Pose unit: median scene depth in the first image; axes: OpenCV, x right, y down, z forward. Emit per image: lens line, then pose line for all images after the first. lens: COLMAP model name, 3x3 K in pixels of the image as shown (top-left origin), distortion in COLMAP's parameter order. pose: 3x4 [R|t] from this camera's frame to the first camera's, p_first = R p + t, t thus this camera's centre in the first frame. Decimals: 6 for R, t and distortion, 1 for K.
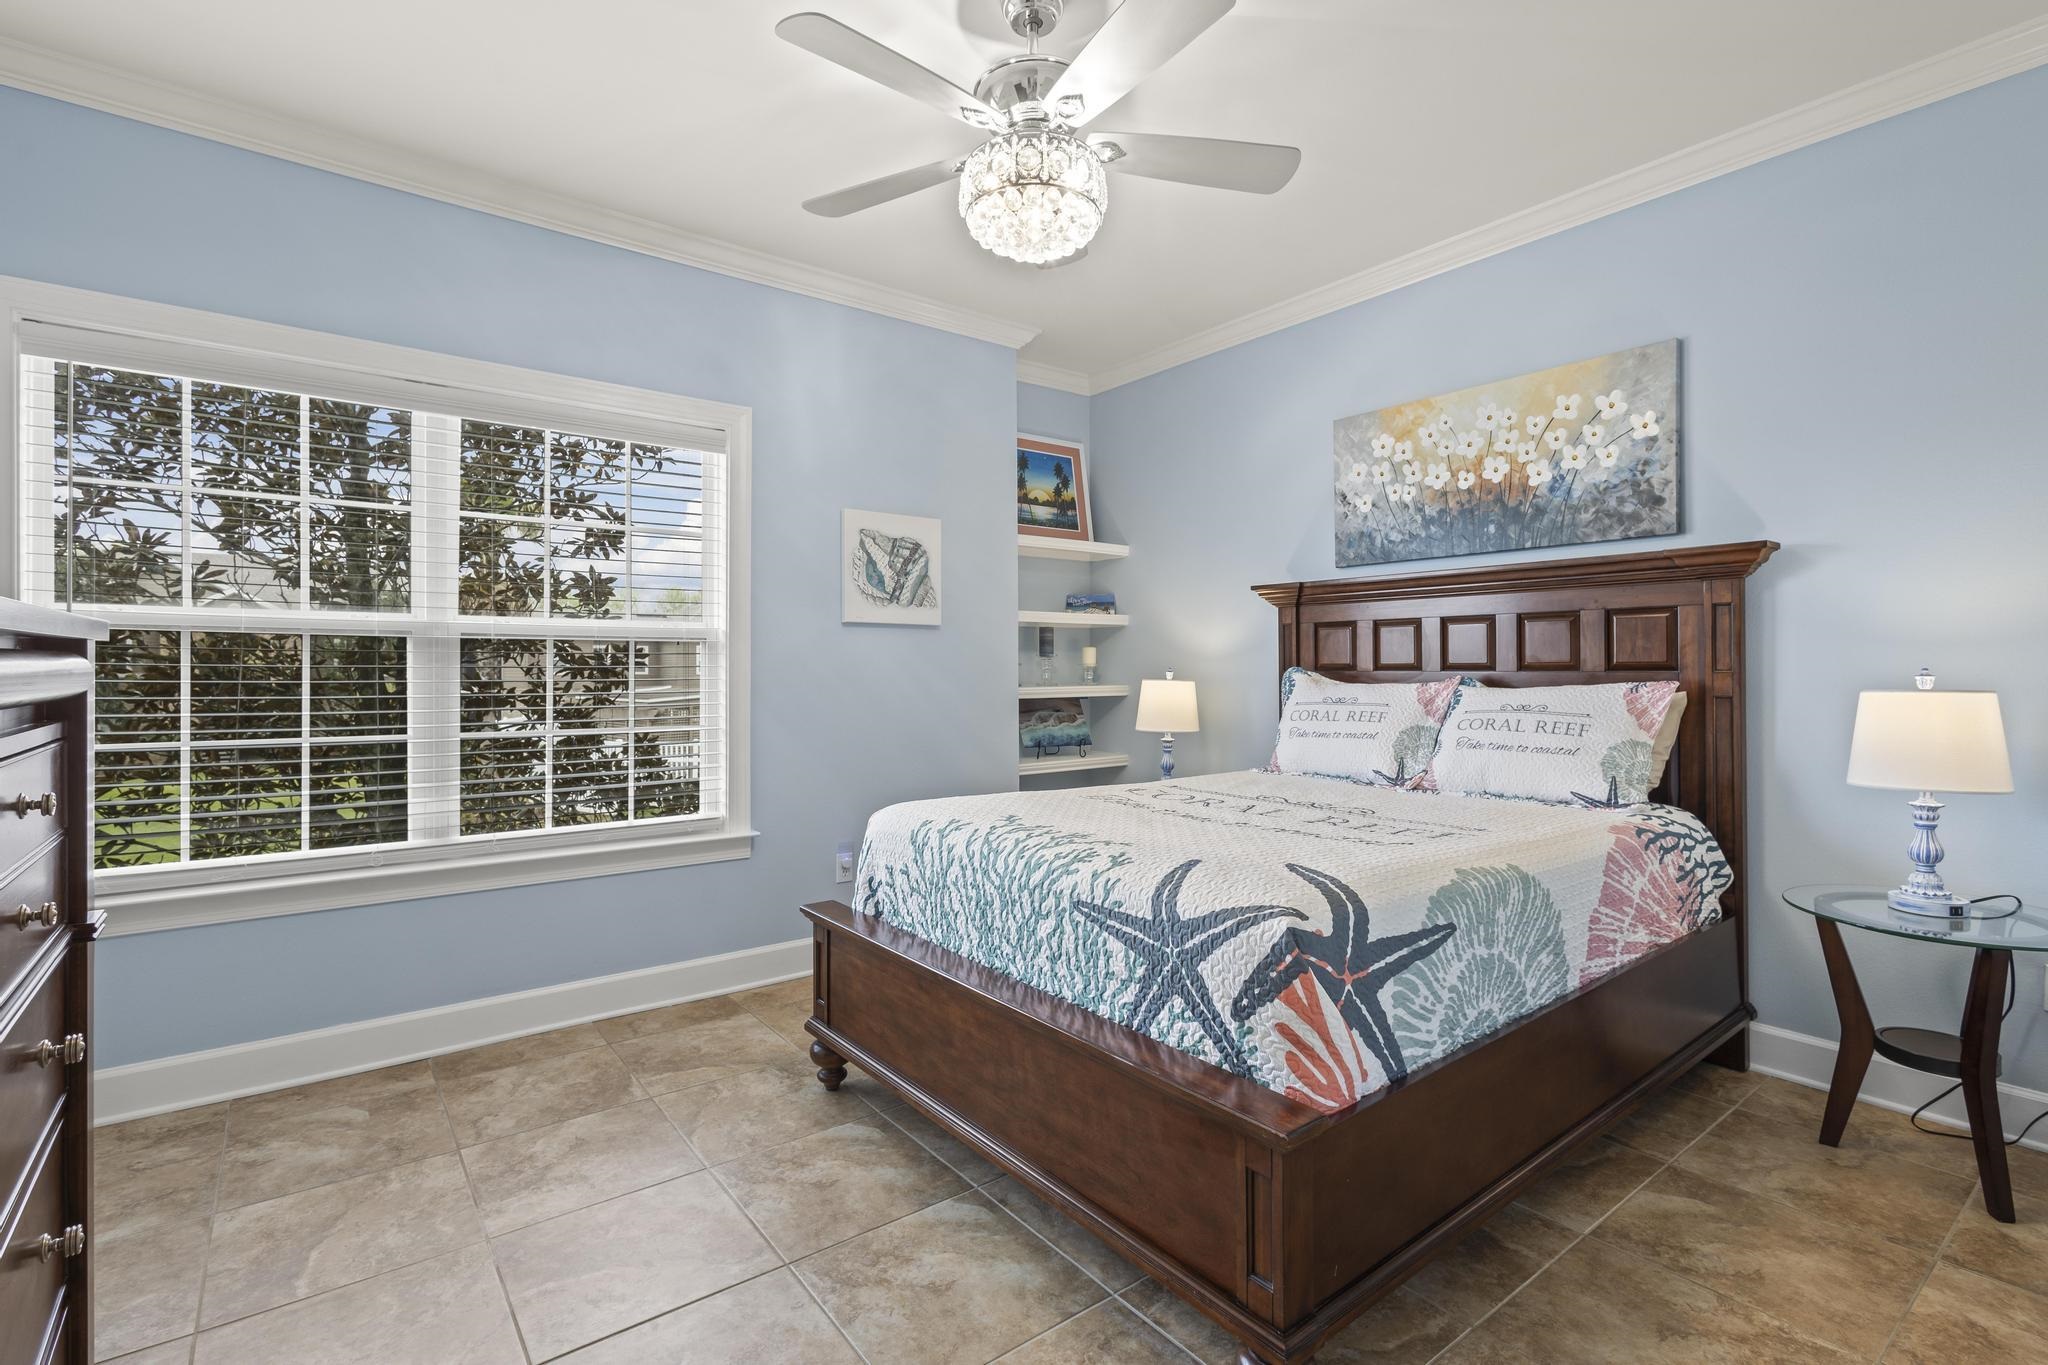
lens RADIAL K [[937.6, 0, 1019.2], [0, 937.6, 679.3], [0, 0, 1]] dist [0.011169, -0.000316]
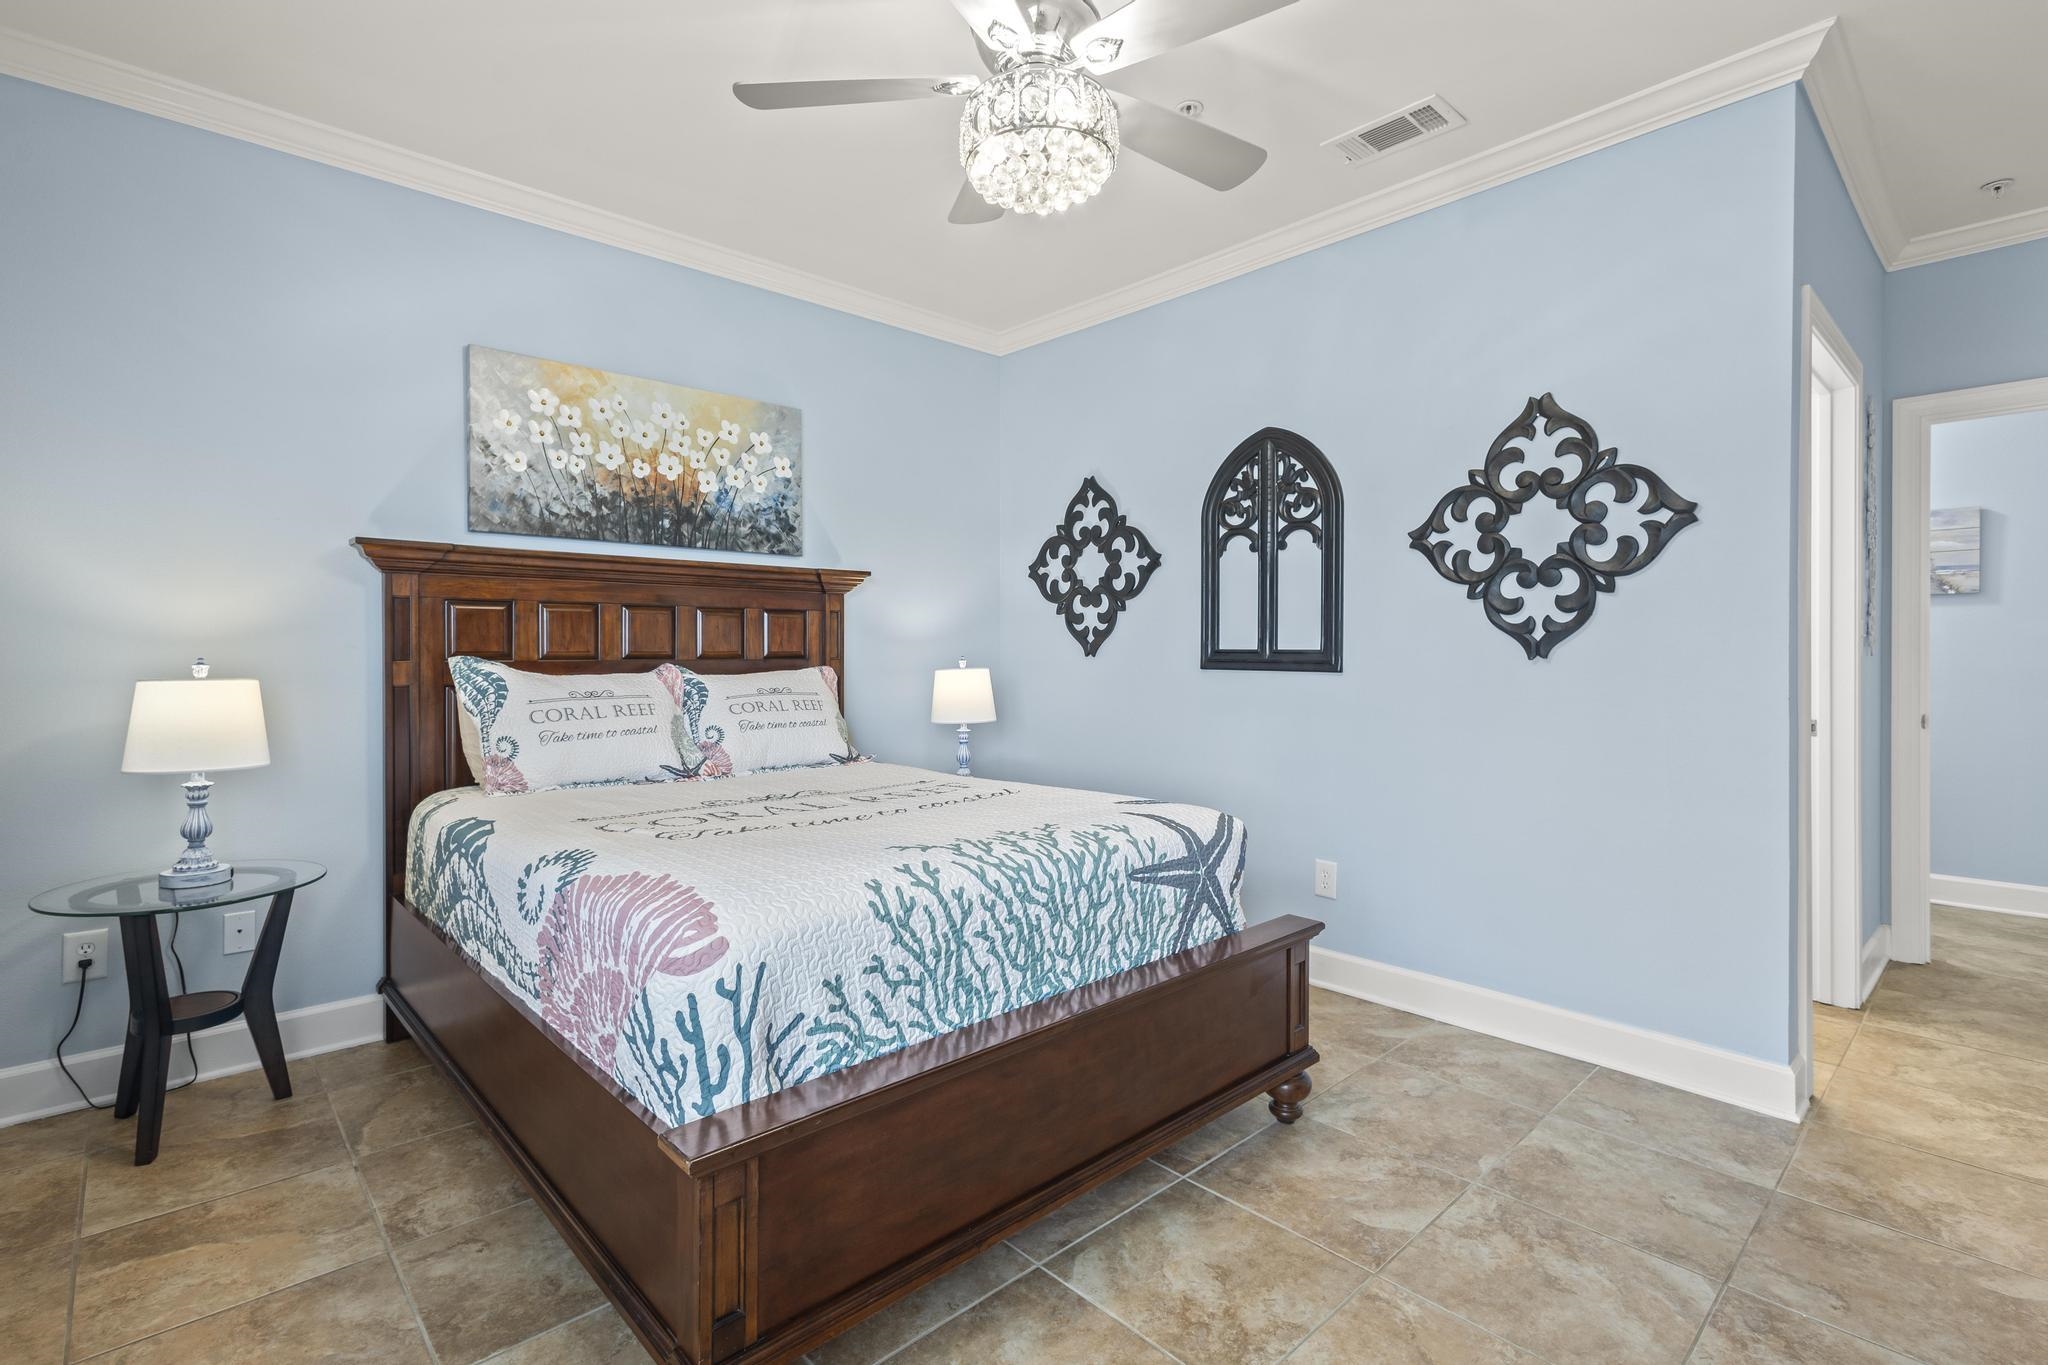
lens RADIAL K [[951.9, 0, 1016.8], [0, 951.9, 667.1], [0, 0, 1]] dist [0.012682, 0.000106]
pose [[-0.093867, -0.012793, 0.995503, -0.656908], [0.014655, 0.999791, 0.014230, -0.010917], [-0.995477, 0.015924, -0.093660, 0.796952]]
